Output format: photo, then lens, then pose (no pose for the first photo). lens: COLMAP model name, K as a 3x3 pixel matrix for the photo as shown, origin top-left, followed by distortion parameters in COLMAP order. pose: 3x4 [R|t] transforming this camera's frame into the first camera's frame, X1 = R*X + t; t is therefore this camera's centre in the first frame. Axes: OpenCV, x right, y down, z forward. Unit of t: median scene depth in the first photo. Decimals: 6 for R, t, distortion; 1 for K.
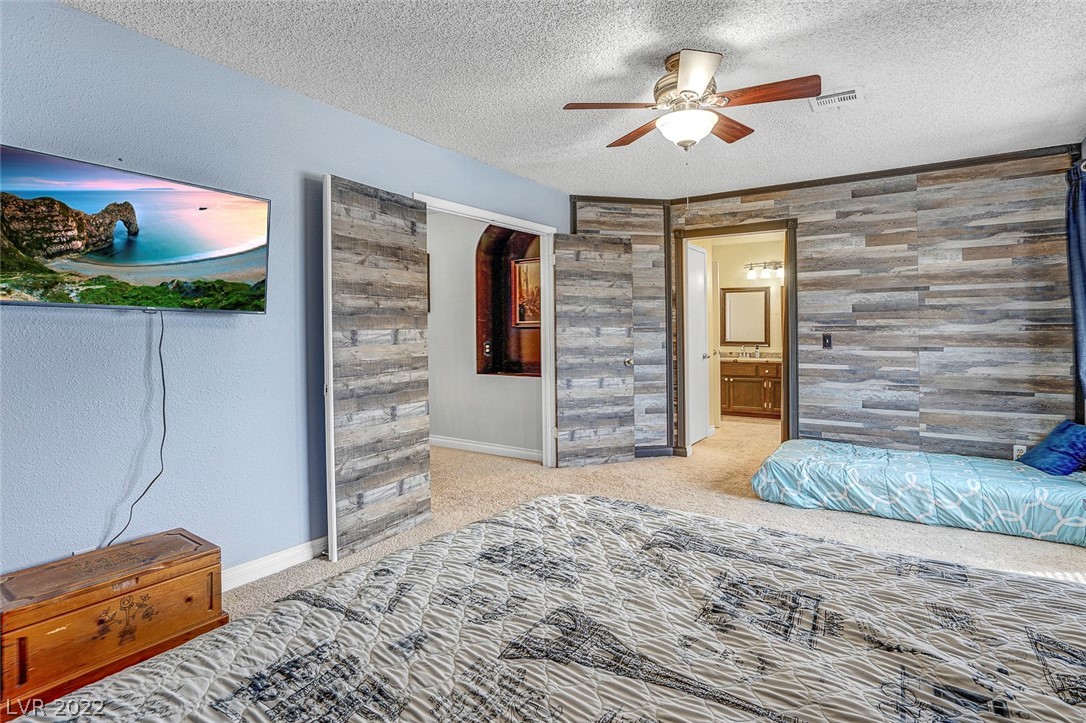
lens RADIAL K [[553.9, 0, 533.2], [0, 553.9, 346.3], [0, 0, 1]] dist [-0.053054, 0.023648]
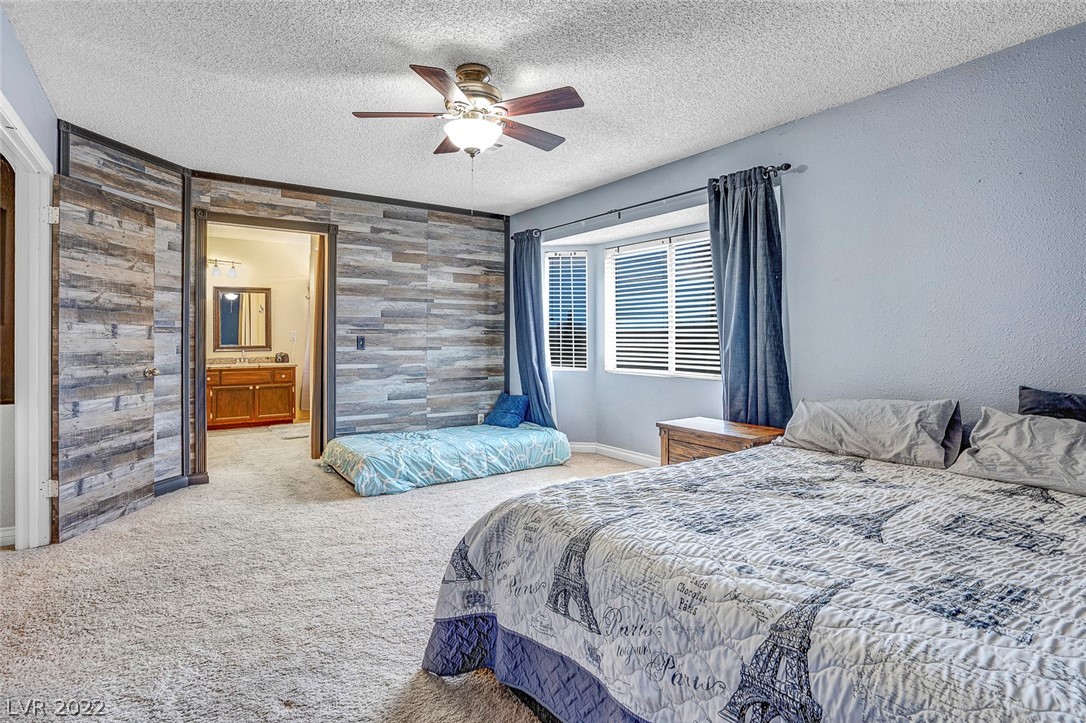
lens RADIAL K [[553.9, 0, 533.2], [0, 553.9, 346.3], [0, 0, 1]] dist [-0.053054, 0.023648]
pose [[0.353405, -0.006872, 0.935445, -0.391185], [0.020715, 0.999785, -0.000482, 0.005596], [-0.935241, 0.019548, 0.353471, 0.304116]]
